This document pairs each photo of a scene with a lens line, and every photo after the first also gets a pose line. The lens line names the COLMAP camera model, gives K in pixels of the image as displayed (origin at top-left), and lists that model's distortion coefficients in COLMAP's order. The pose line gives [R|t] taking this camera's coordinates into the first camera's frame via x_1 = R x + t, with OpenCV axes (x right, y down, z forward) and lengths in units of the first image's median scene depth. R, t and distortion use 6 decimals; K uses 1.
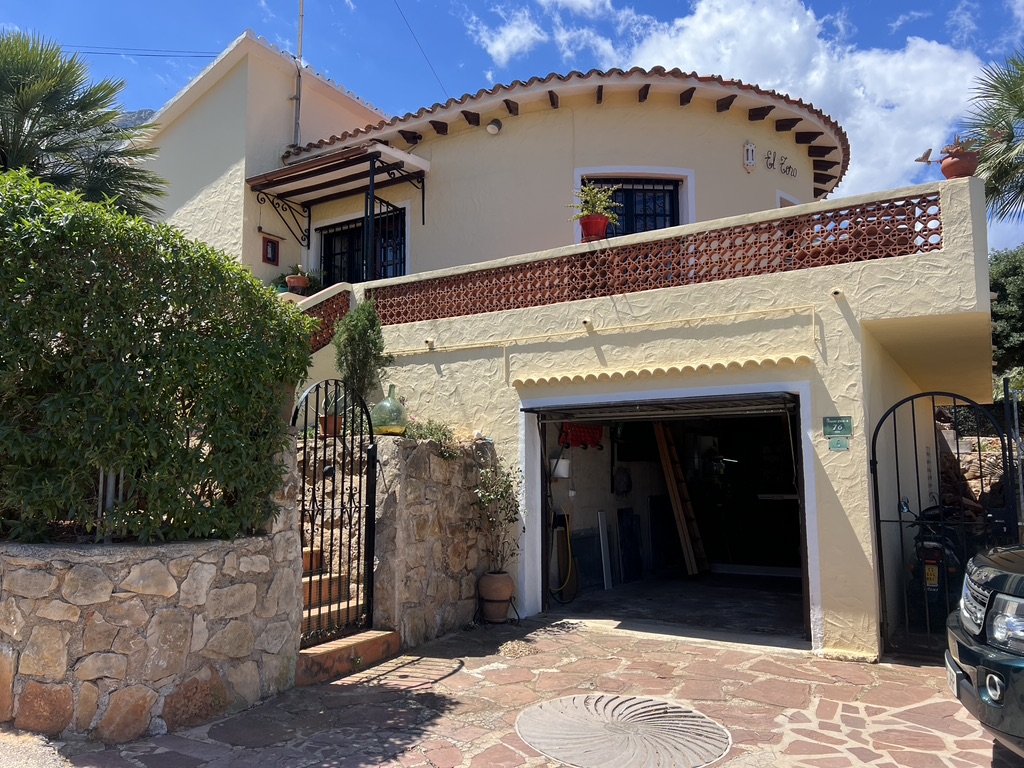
lens RADIAL K [[769.8, 0, 515.0], [0, 769.8, 395.1], [0, 0, 1]] dist [0.059965, -0.065749]
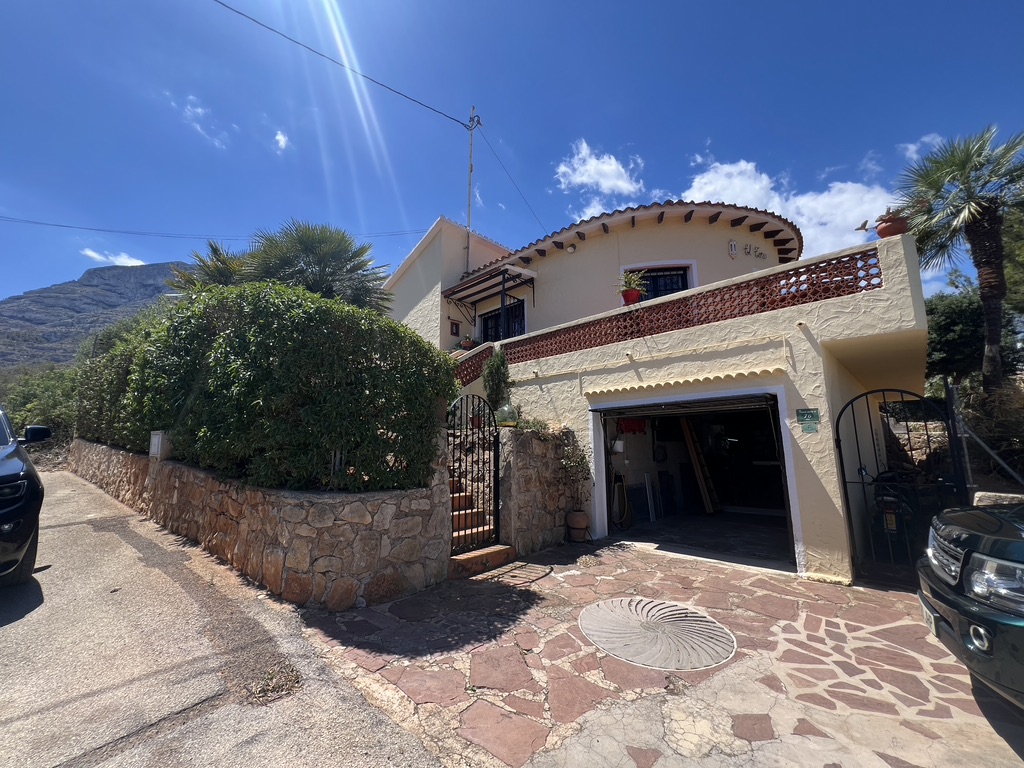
lens RADIAL K [[412.8, 0, 508.3], [0, 412.8, 383.8], [0, 0, 1]] dist [-0.002032, -0.000256]
pose [[0.973628, -0.039508, -0.224696, 0.047741], [0.027262, 0.997982, -0.057346, 0.009931], [0.226508, 0.049708, 0.972740, 0.125020]]
